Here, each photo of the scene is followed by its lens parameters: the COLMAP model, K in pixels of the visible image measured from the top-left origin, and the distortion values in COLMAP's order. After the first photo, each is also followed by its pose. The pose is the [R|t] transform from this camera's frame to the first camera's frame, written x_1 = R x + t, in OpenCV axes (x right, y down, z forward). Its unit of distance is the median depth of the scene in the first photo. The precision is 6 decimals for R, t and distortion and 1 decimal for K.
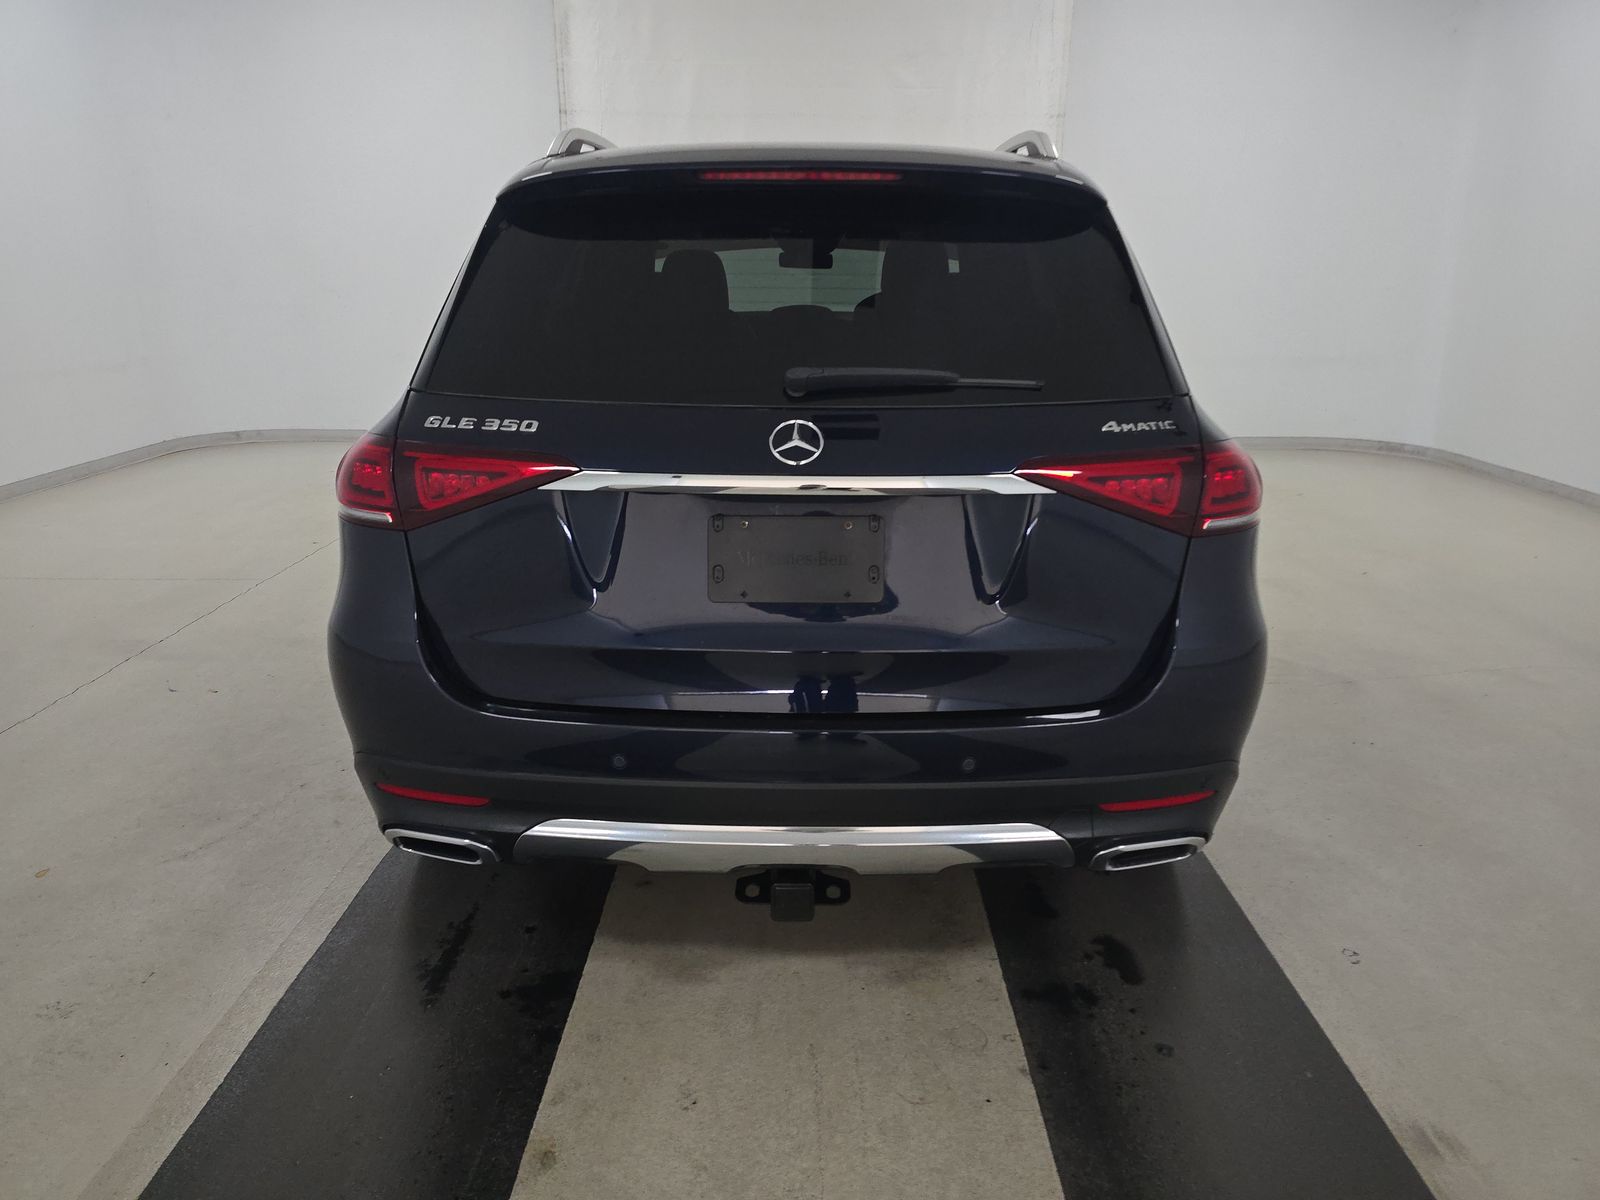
lens RADIAL K [[1082.8, 0, 800.0], [0, 1082.8, 600.0], [0, 0, 1]] dist [-0.003389, -0.002467]
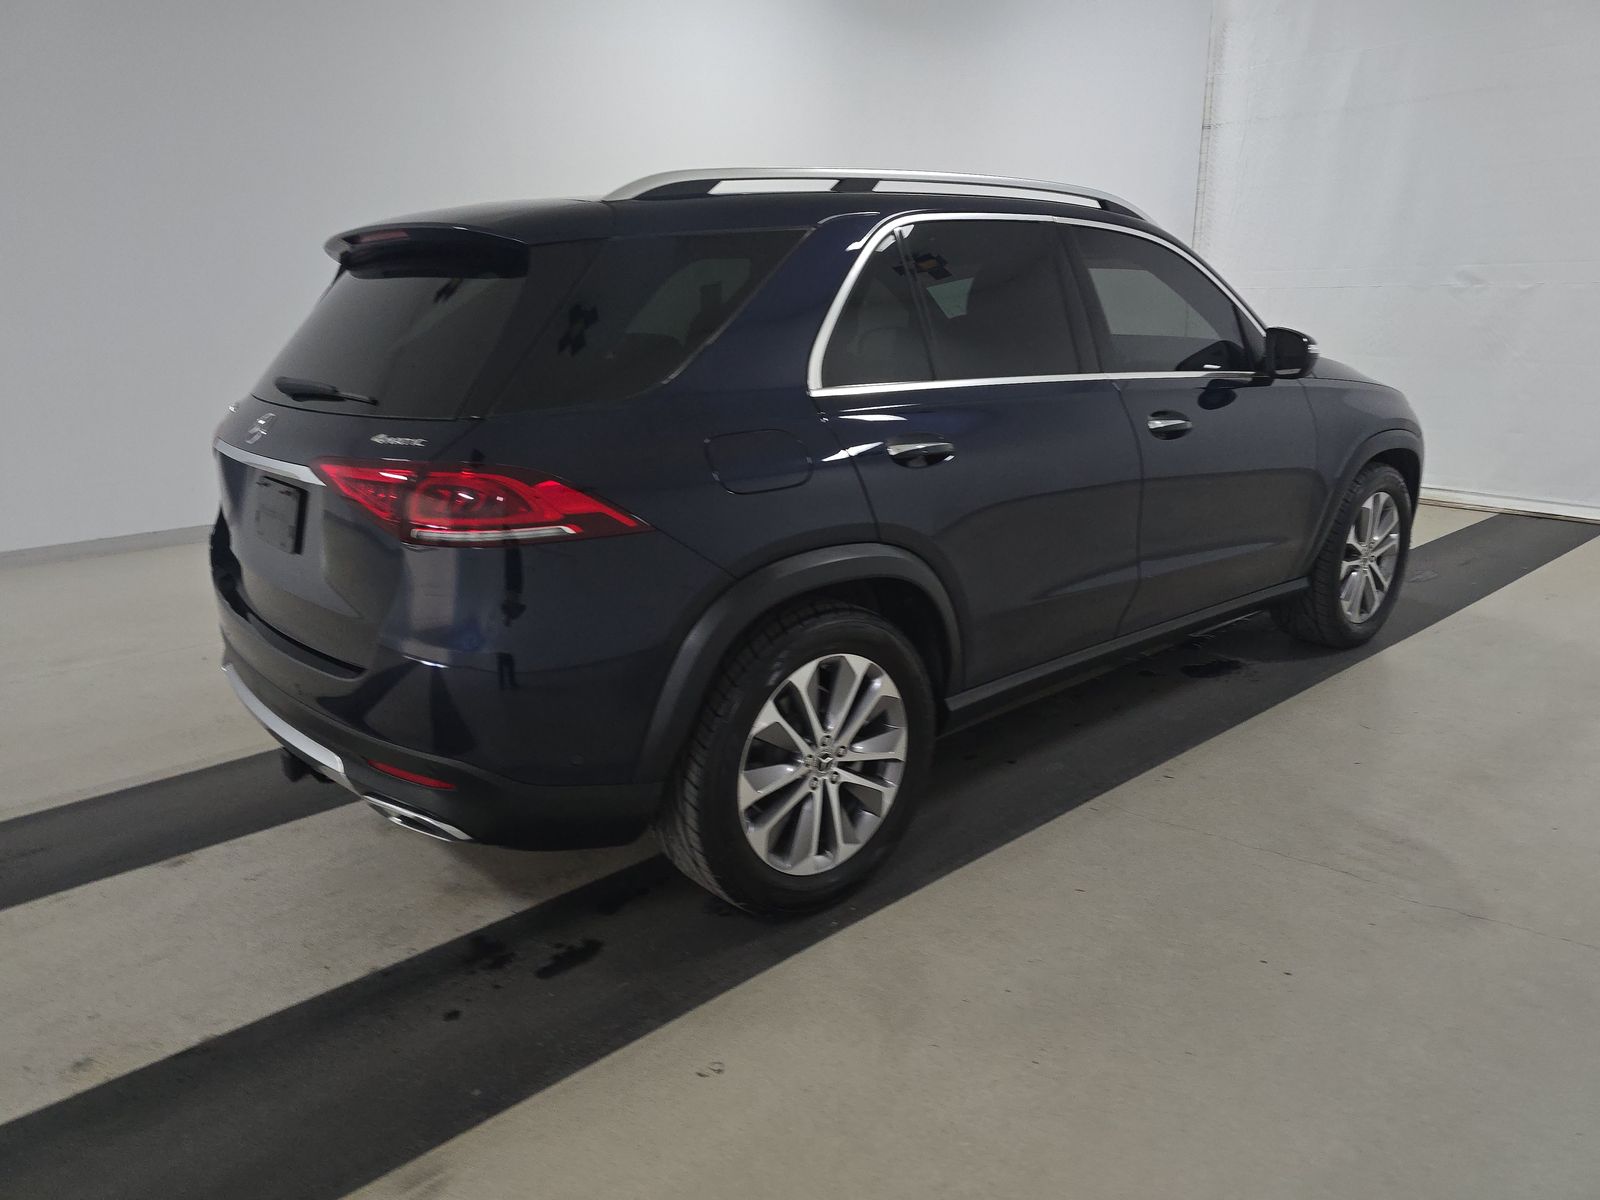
lens RADIAL K [[1082.8, 0, 800.0], [0, 1082.8, 600.0], [0, 0, 1]] dist [-0.003389, -0.002467]
pose [[0.667099, 0.186952, -0.721129, 1.163424], [-0.197812, 0.977703, 0.070477, -0.127460], [0.718226, 0.095633, 0.689206, 0.418735]]
